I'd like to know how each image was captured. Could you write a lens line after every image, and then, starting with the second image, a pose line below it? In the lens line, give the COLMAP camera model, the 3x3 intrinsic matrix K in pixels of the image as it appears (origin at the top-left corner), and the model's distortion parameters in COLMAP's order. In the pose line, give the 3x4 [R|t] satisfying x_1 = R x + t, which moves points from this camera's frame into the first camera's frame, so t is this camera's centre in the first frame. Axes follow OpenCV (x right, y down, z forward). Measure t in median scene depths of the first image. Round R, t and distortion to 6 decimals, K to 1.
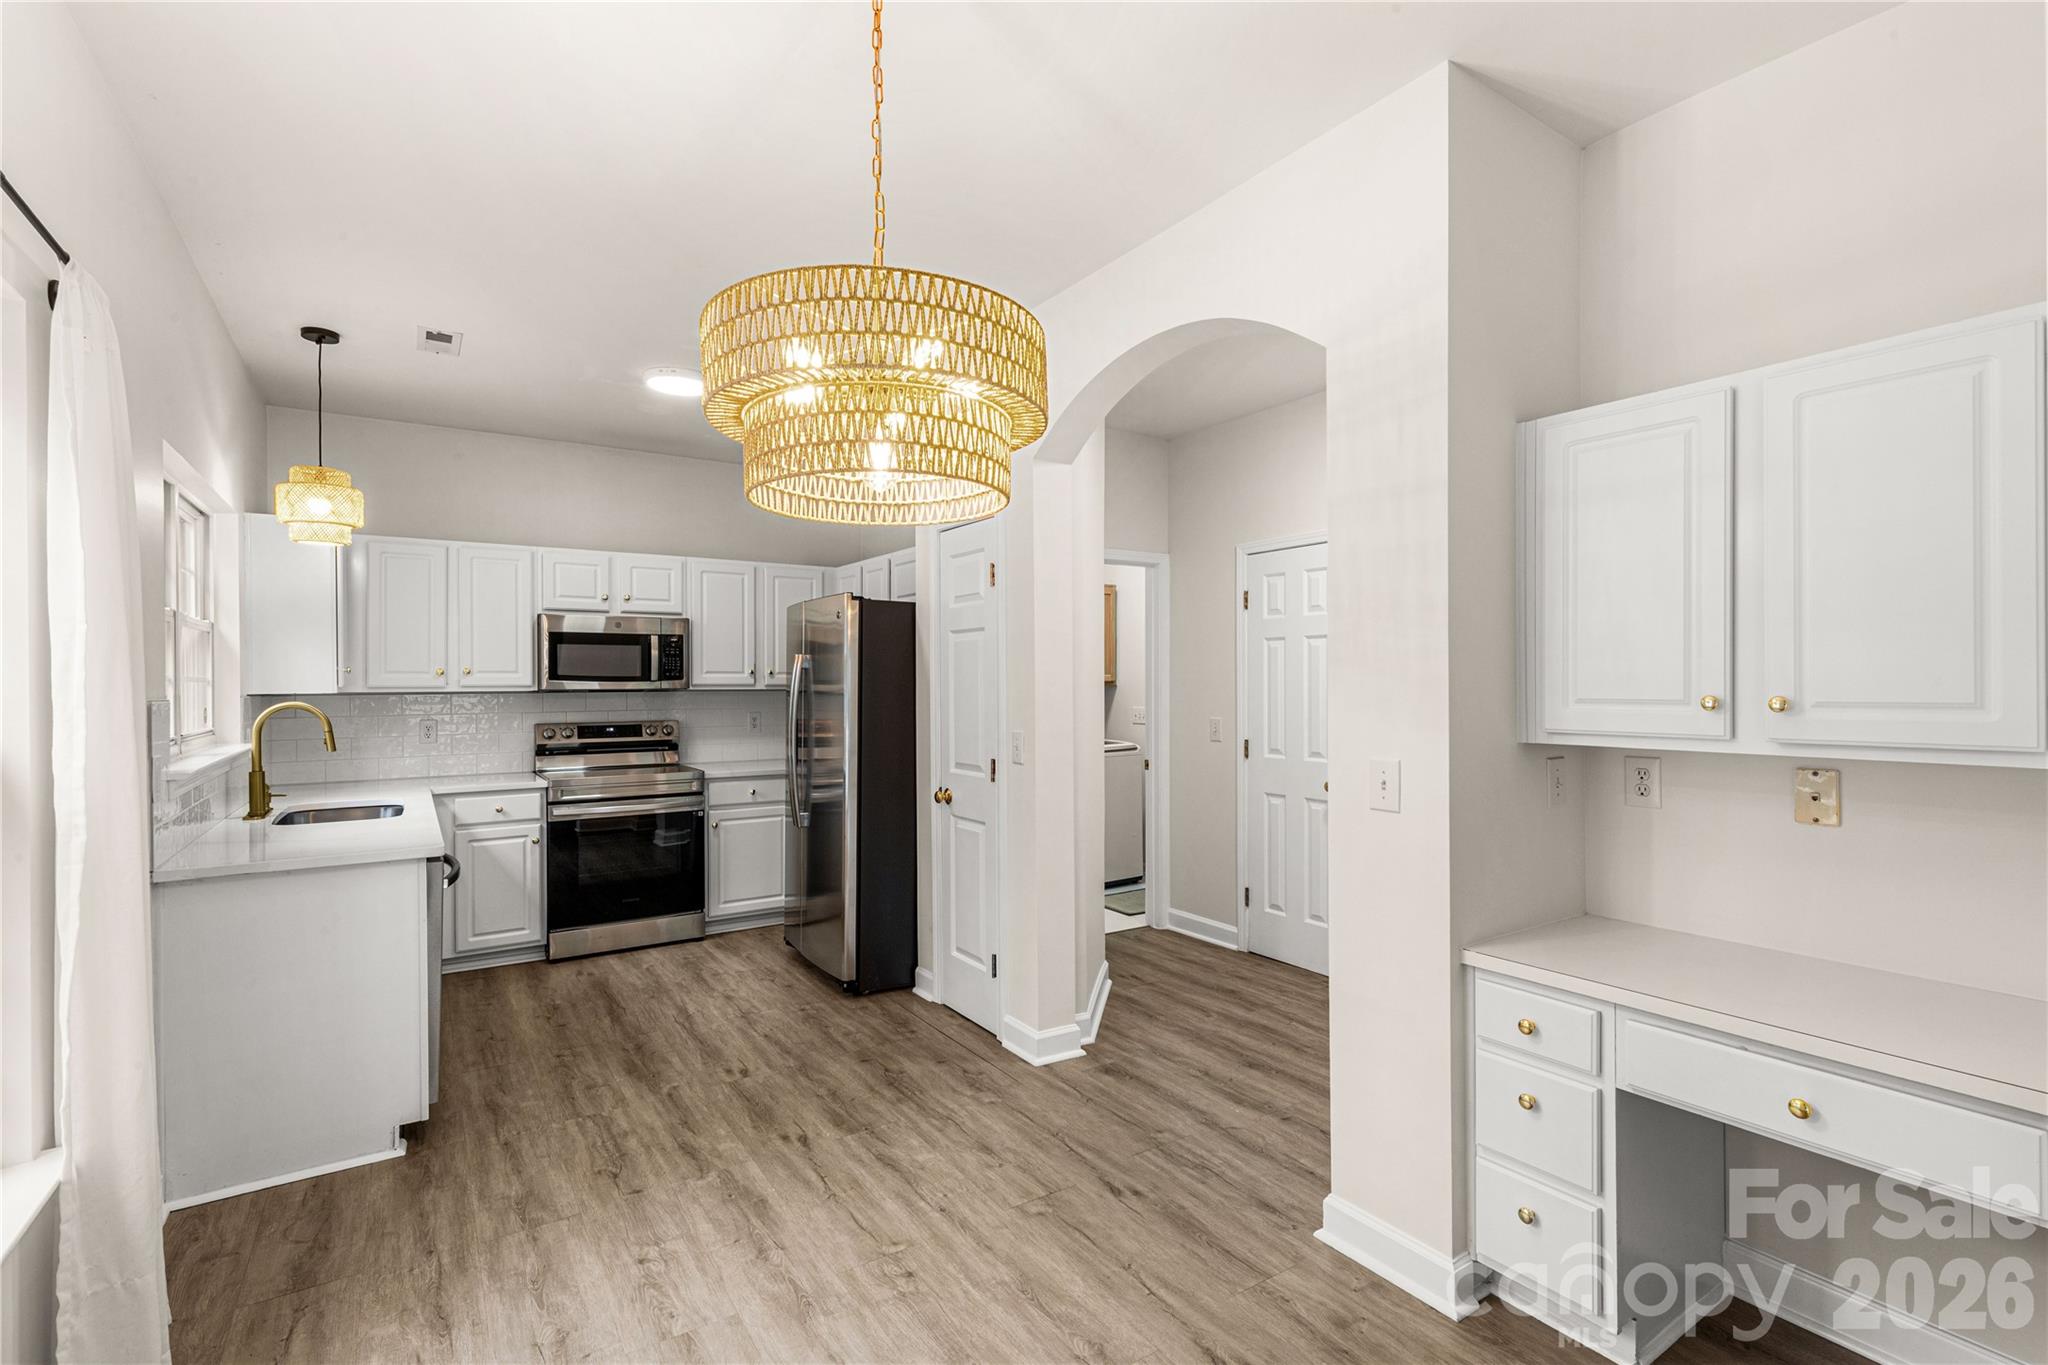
lens RADIAL K [[938.6, 0, 1016.4], [0, 938.6, 684.4], [0, 0, 1]] dist [0.011112, -0.004739]
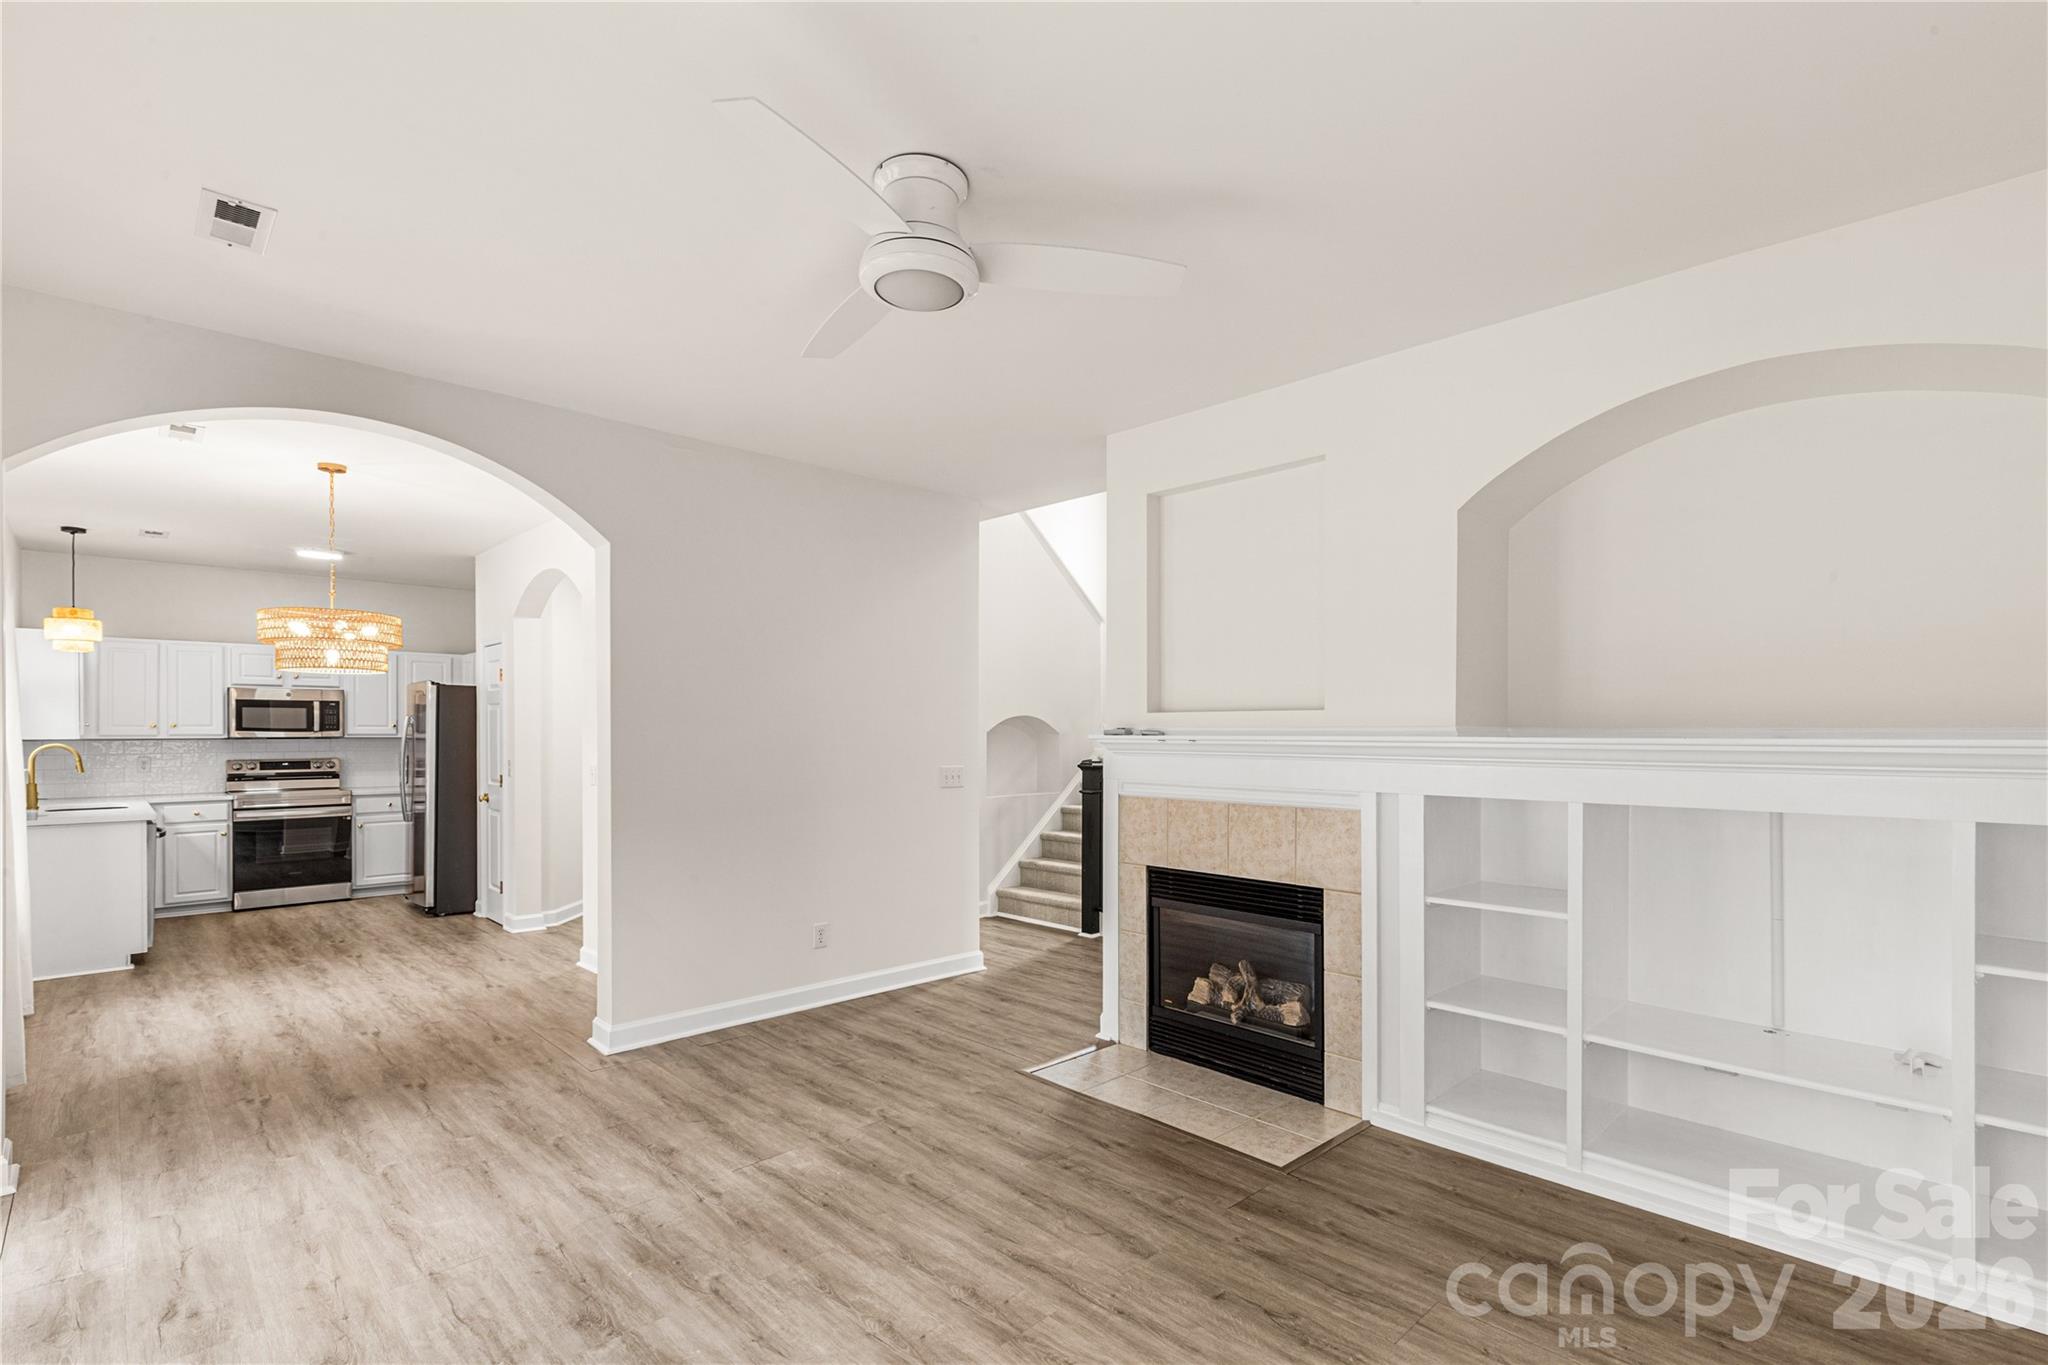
lens RADIAL K [[938.6, 0, 1027.1], [0, 938.6, 733.6], [0, 0, 1]] dist [0.011112, -0.004739]
pose [[0.980231, 0.004409, 0.197809, 0.496775], [-0.004560, 0.999990, 0.000307, -0.007329], [-0.197806, -0.001203, 0.980241, -0.818787]]
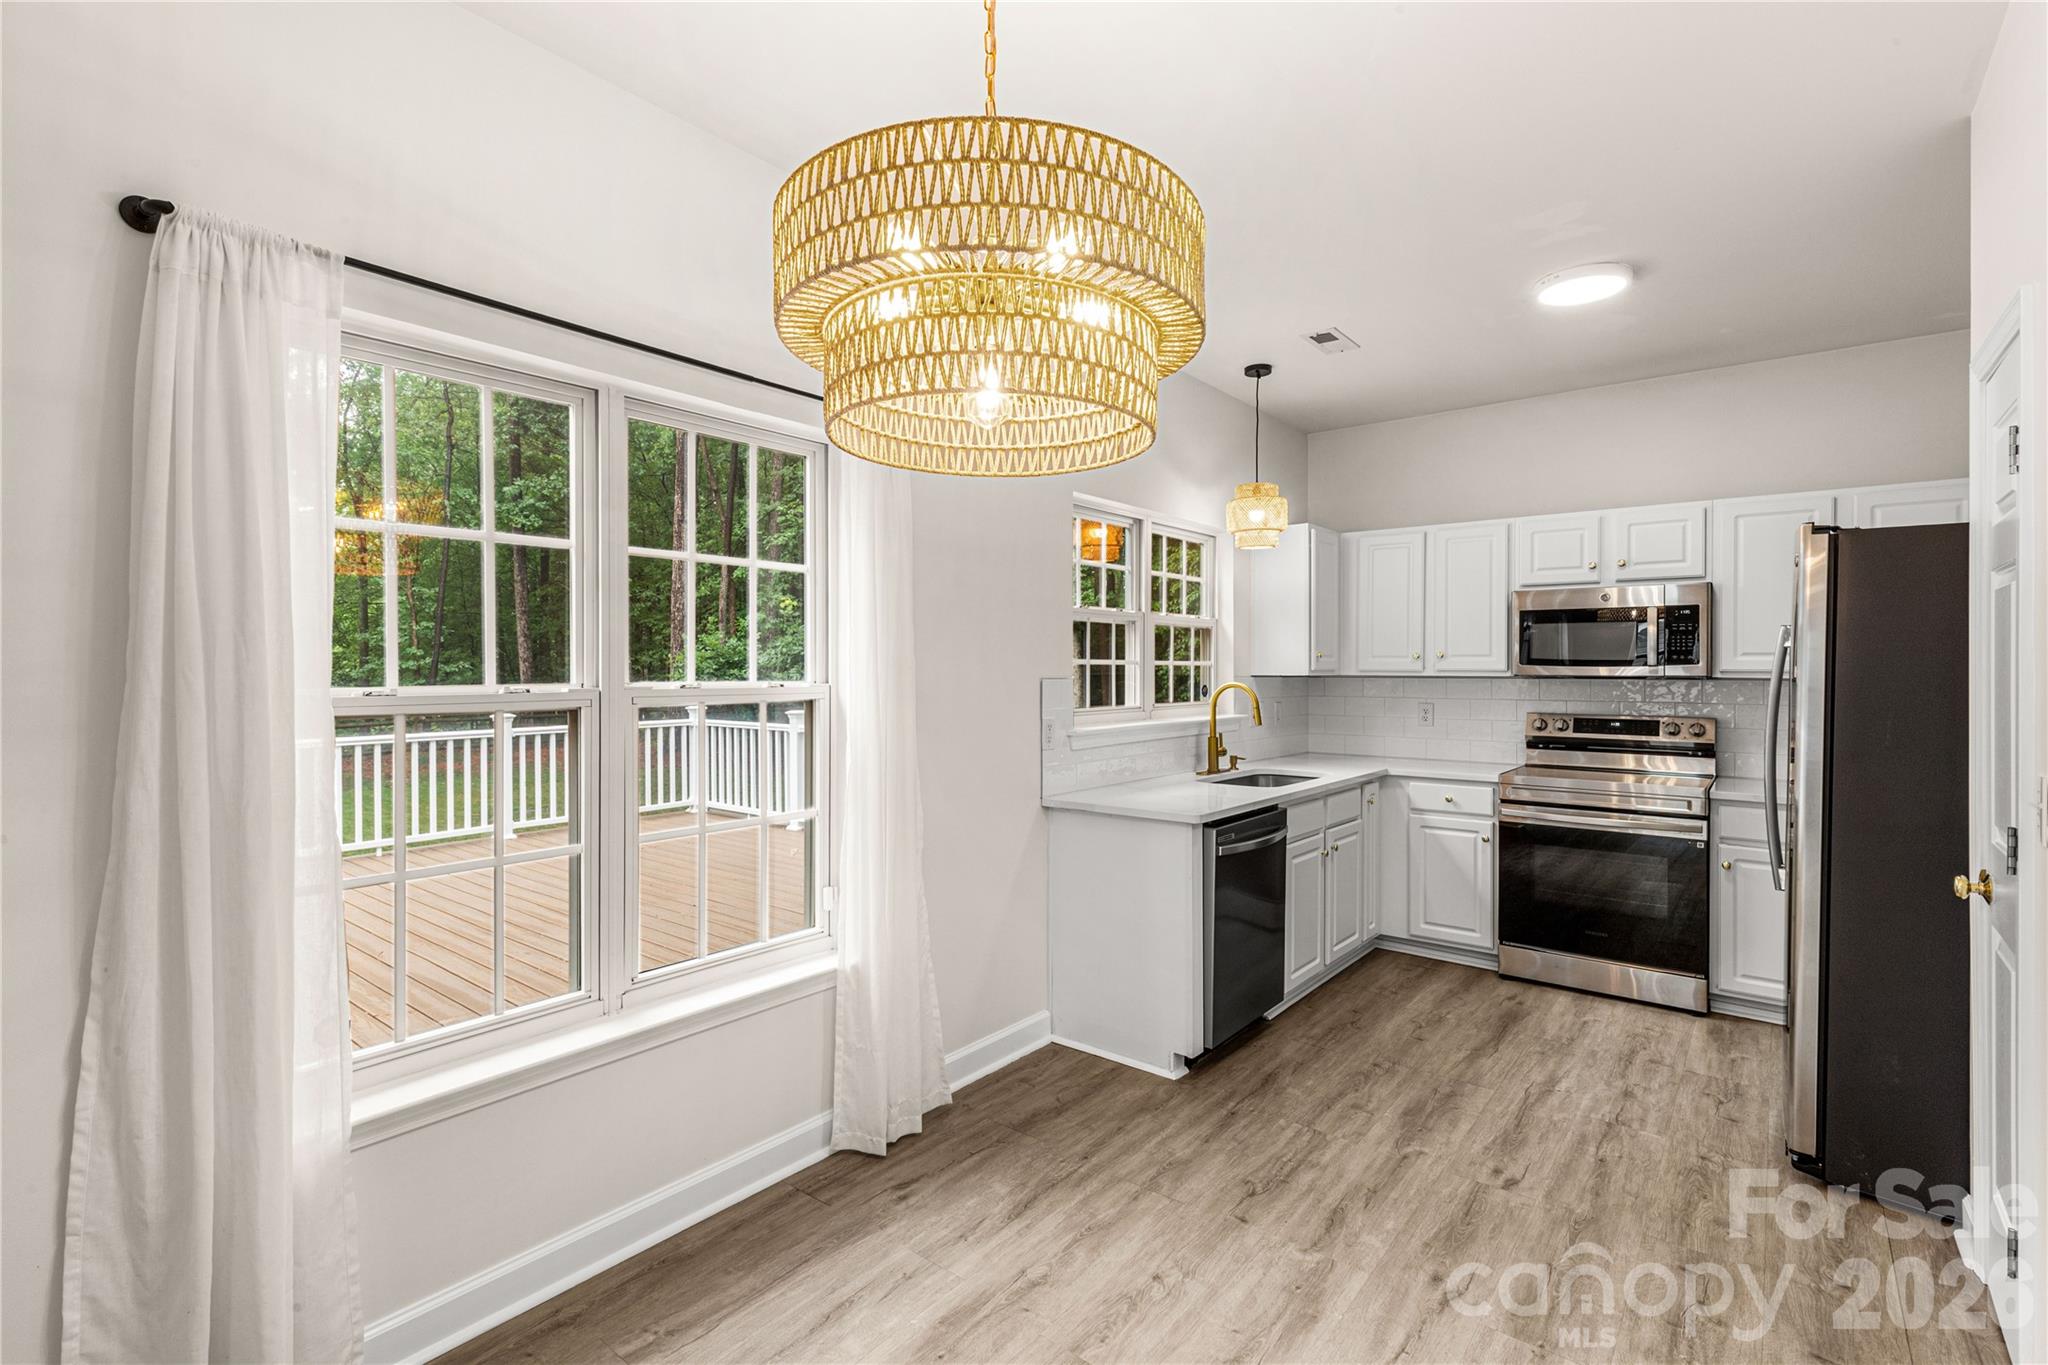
lens RADIAL K [[938.6, 0, 1021.3], [0, 938.6, 648.7], [0, 0, 1]] dist [0.011112, -0.004739]
pose [[0.307717, -0.014665, -0.951365, 0.228973], [-0.009118, 0.999790, -0.018361, 0.001575], [0.951434, 0.014324, 0.307518, 0.283215]]
